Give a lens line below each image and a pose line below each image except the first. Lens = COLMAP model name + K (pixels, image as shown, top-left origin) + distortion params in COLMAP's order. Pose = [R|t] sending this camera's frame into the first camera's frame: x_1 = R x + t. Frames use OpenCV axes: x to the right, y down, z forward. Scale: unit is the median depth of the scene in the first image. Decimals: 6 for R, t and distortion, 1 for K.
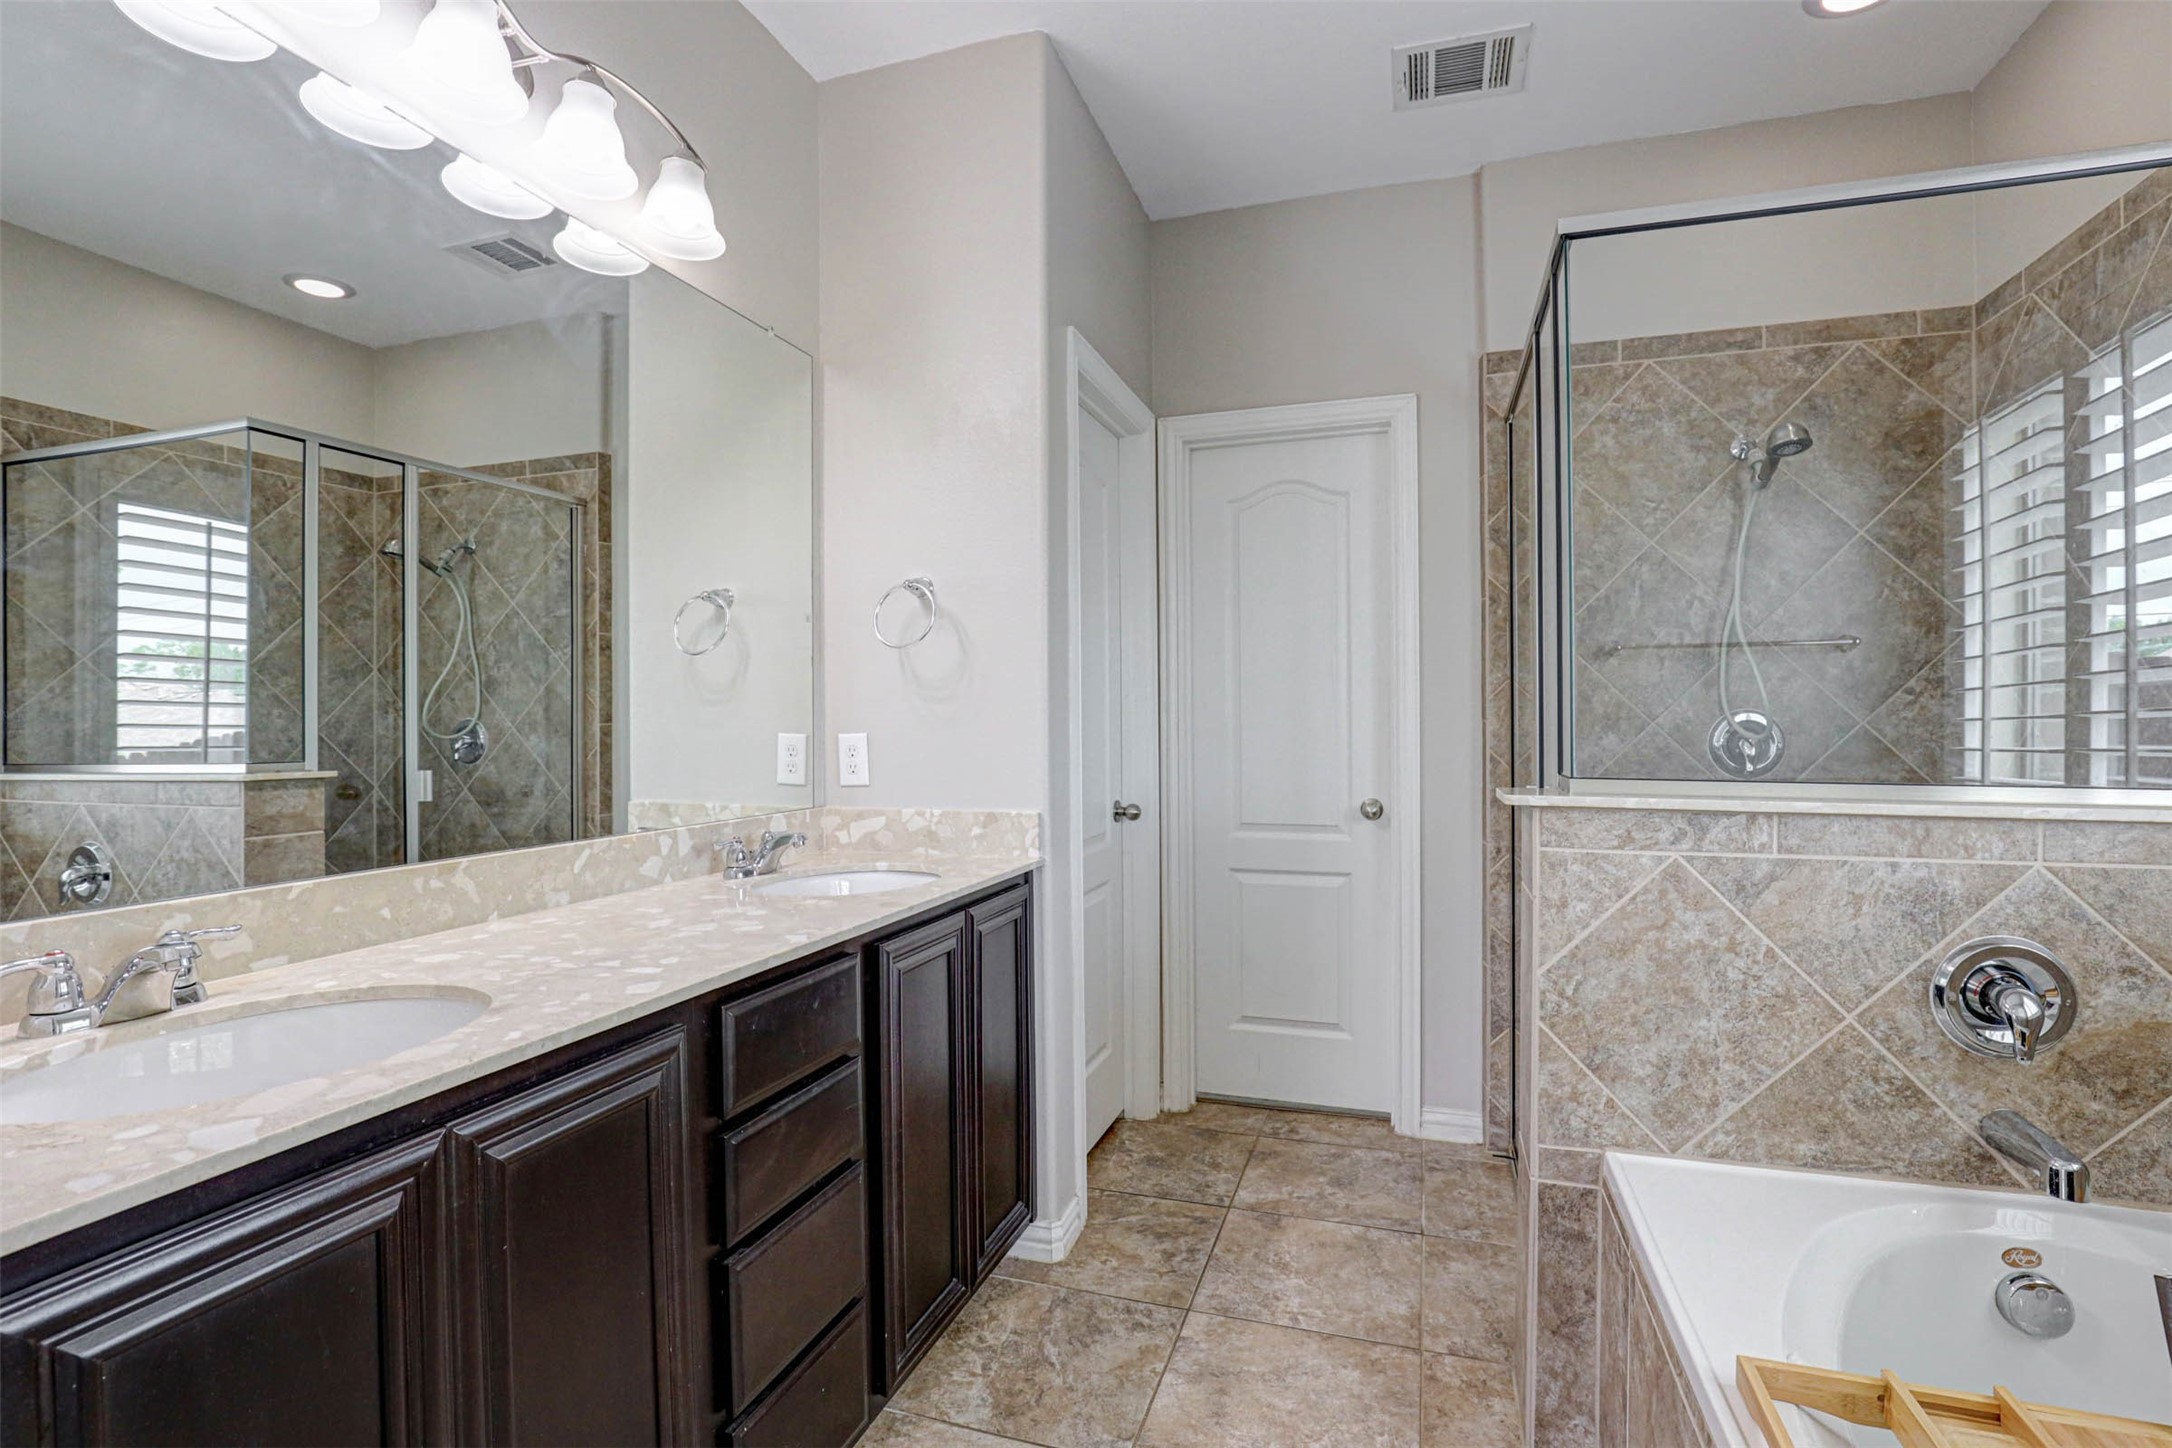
lens RADIAL K [[1006.8, 0, 1085.8], [0, 1006.8, 738.6], [0, 0, 1]] dist [-0.034298, 0.000339]
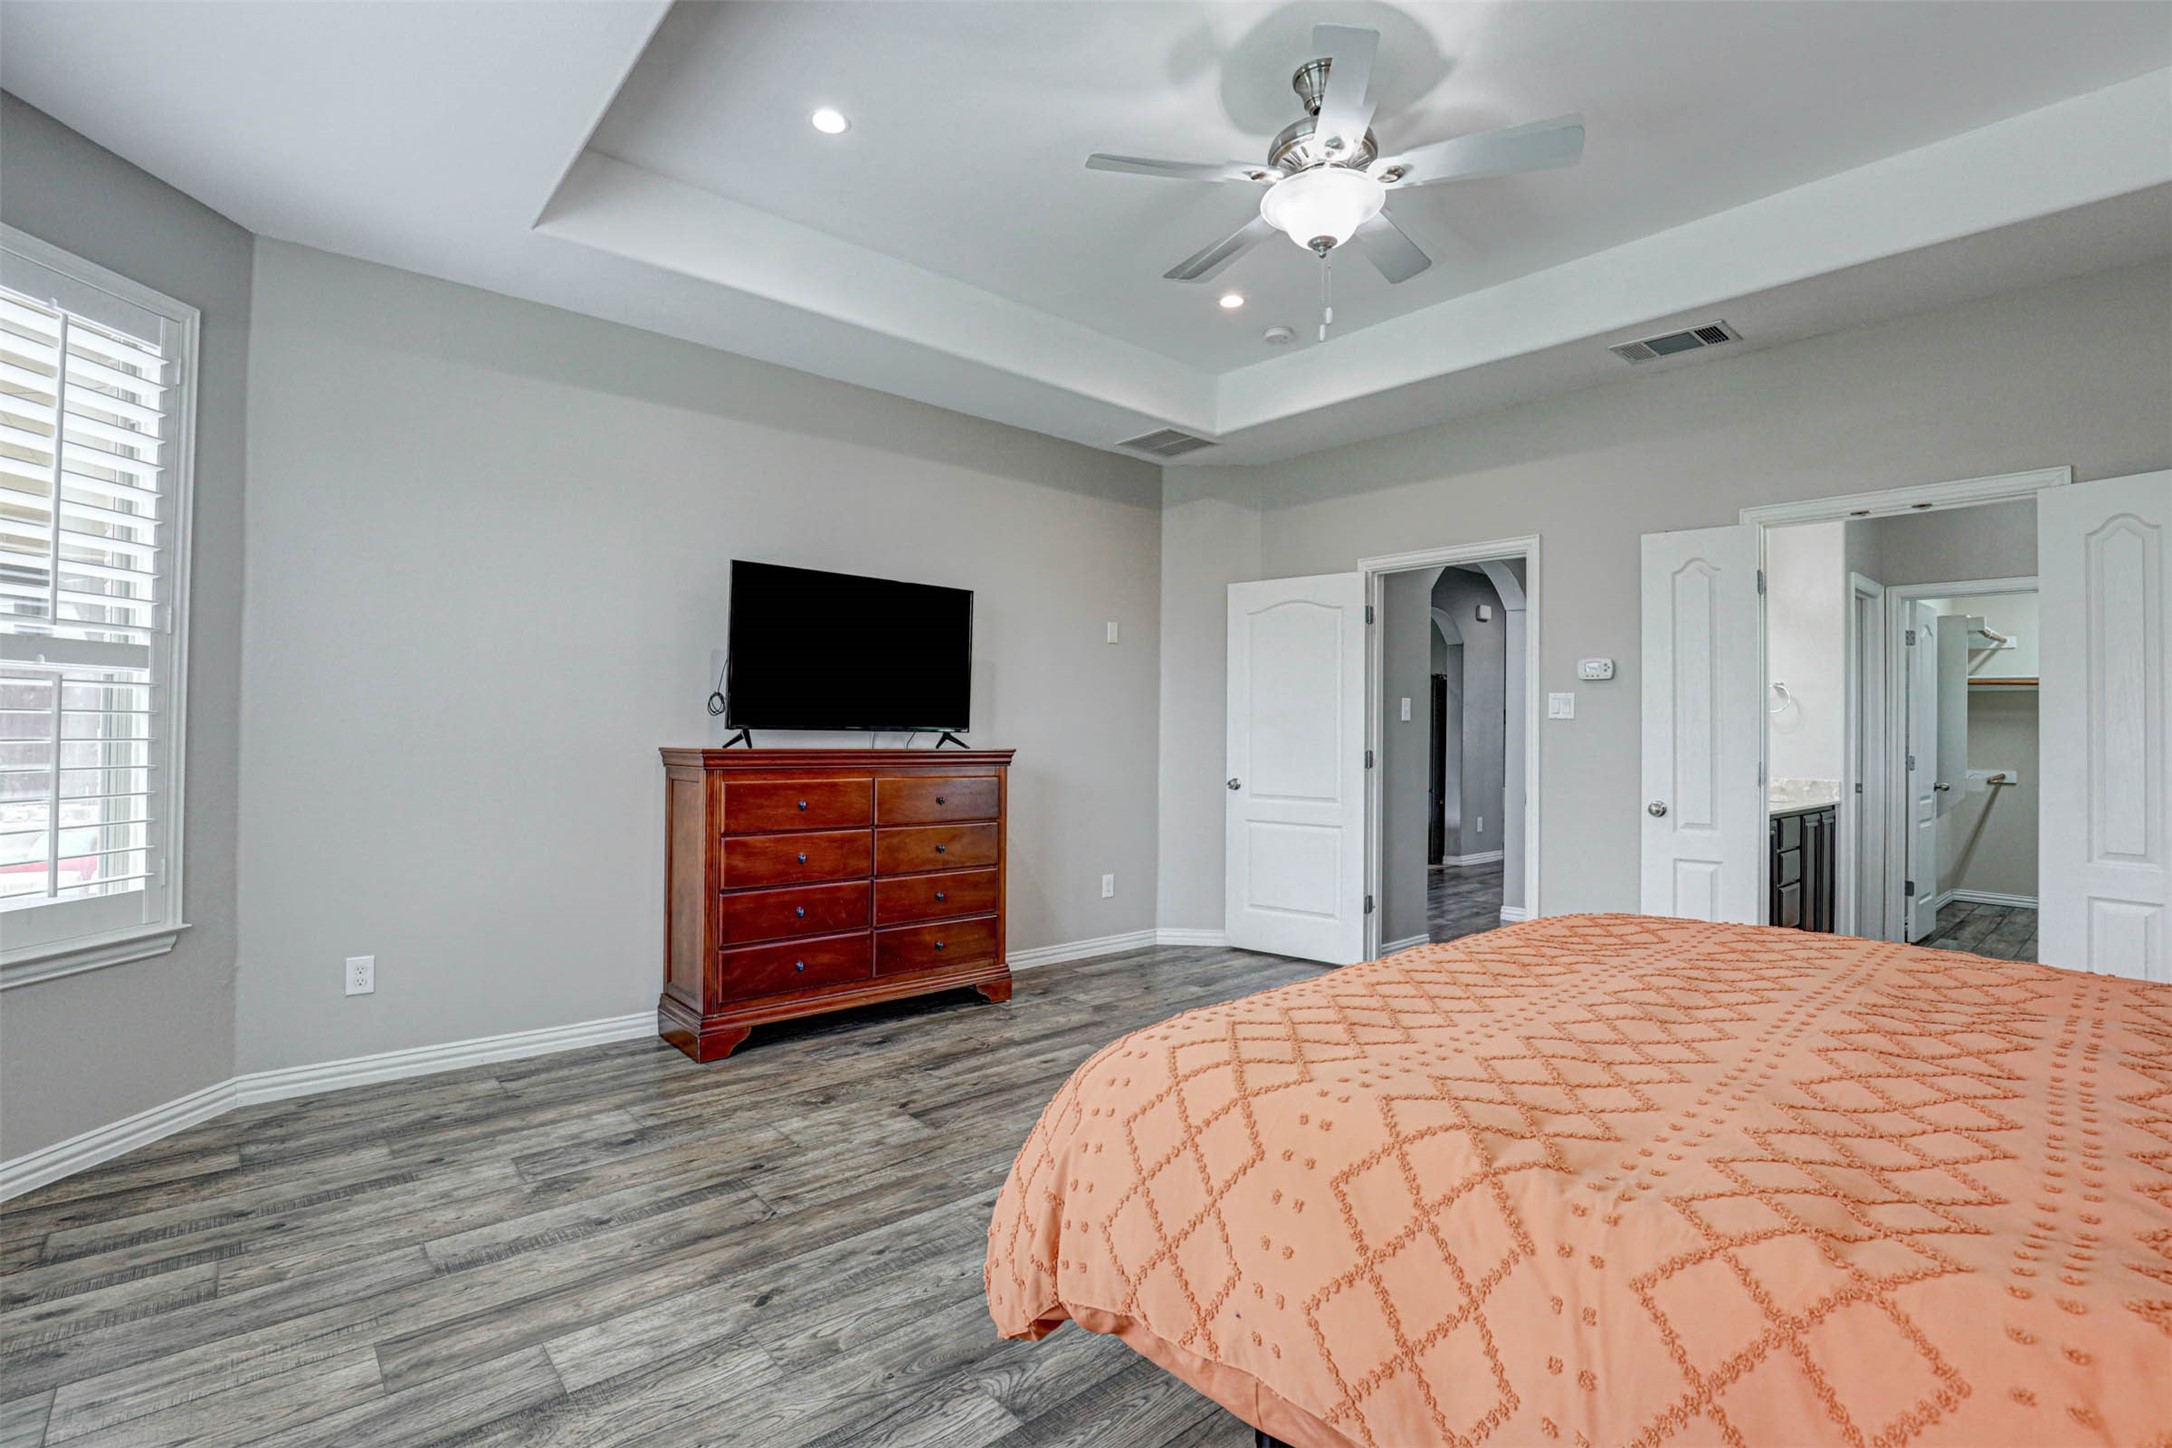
lens RADIAL K [[1006.8, 0, 1085.8], [0, 1006.8, 738.6], [0, 0, 1]] dist [-0.034298, 0.000339]
pose [[0.863398, 0.011646, -0.504389, -0.403842], [-0.019492, 0.999757, -0.010283, 0.032075], [0.504147, 0.018710, 0.863415, -1.894483]]
